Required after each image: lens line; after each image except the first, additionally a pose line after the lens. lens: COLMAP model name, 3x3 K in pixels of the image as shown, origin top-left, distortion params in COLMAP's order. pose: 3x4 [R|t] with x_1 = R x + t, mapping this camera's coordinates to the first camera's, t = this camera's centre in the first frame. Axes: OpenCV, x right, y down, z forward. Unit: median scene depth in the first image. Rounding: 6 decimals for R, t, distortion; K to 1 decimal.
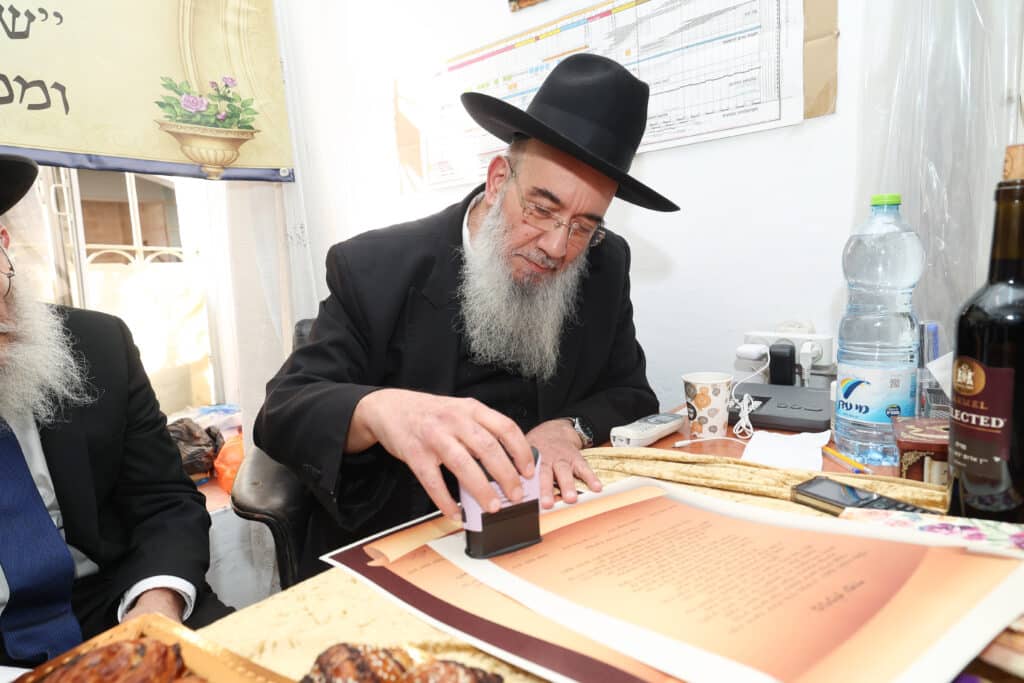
lens RADIAL K [[630.5, 0, 499.3], [0, 630.5, 339.6], [0, 0, 1]] dist [-0.021341, 0.039187]
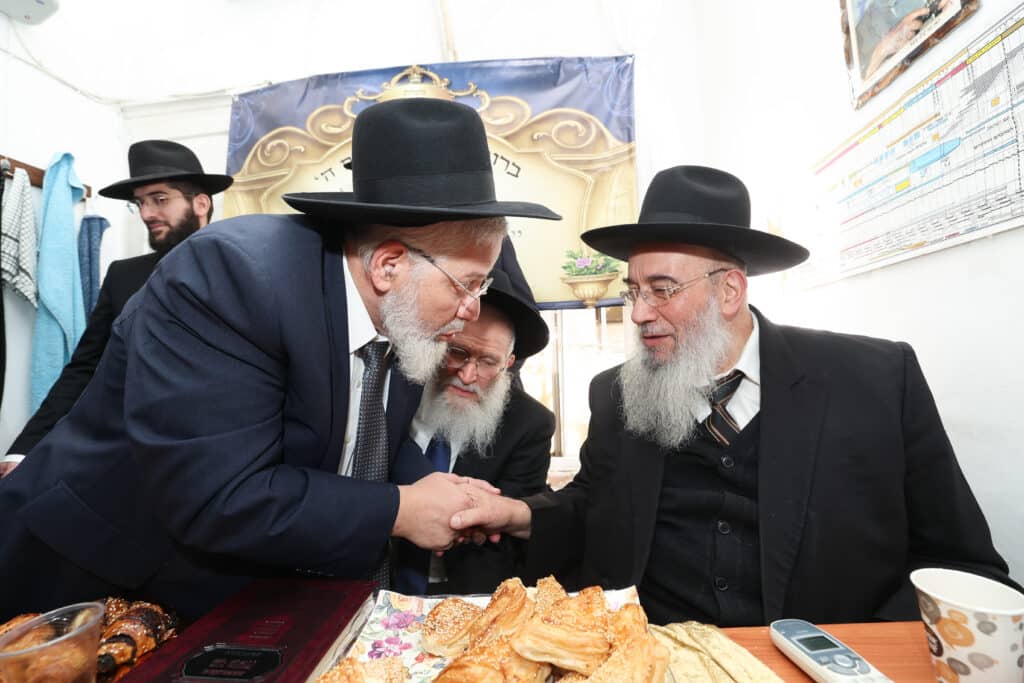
lens RADIAL K [[436.0, 0, 505.1], [0, 436.0, 338.8], [0, 0, 1]] dist [-0.041975, 0.012408]
pose [[0.557837, -0.015807, -0.829800, 0.319097], [-0.087672, 0.993102, -0.077856, -0.084495], [0.825307, 0.116181, 0.552604, 0.281474]]
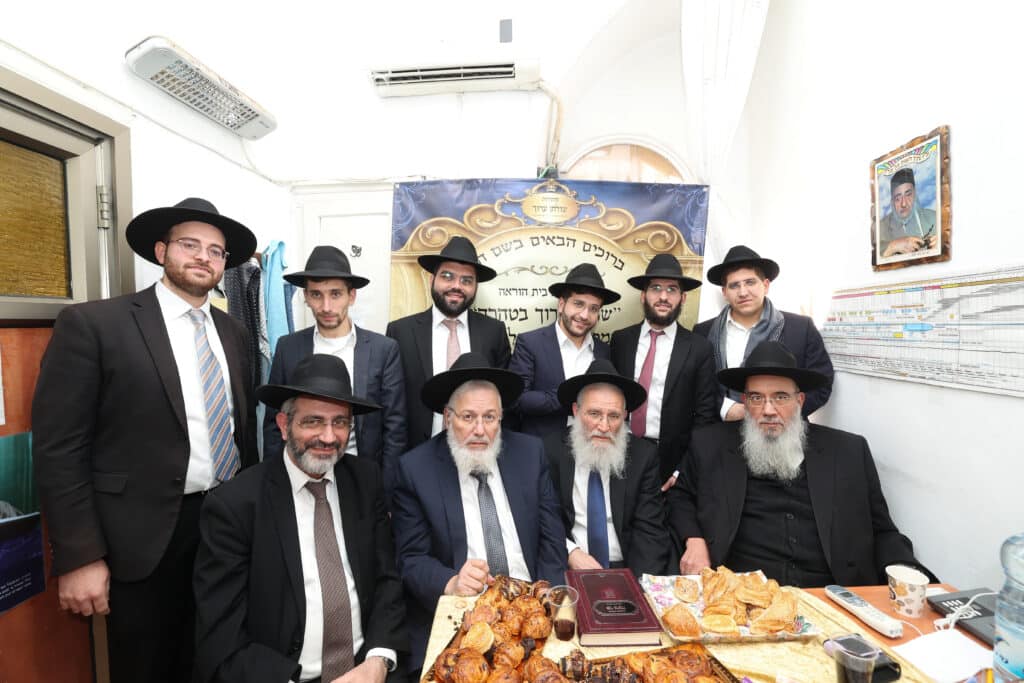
lens RADIAL K [[436.0, 0, 505.1], [0, 436.0, 338.8], [0, 0, 1]] dist [-0.041975, 0.012408]
pose [[0.587783, 0.069273, -0.806048, 0.418408], [-0.105008, 0.994432, 0.008890, -0.338461], [0.802175, 0.079416, 0.591784, -0.393898]]
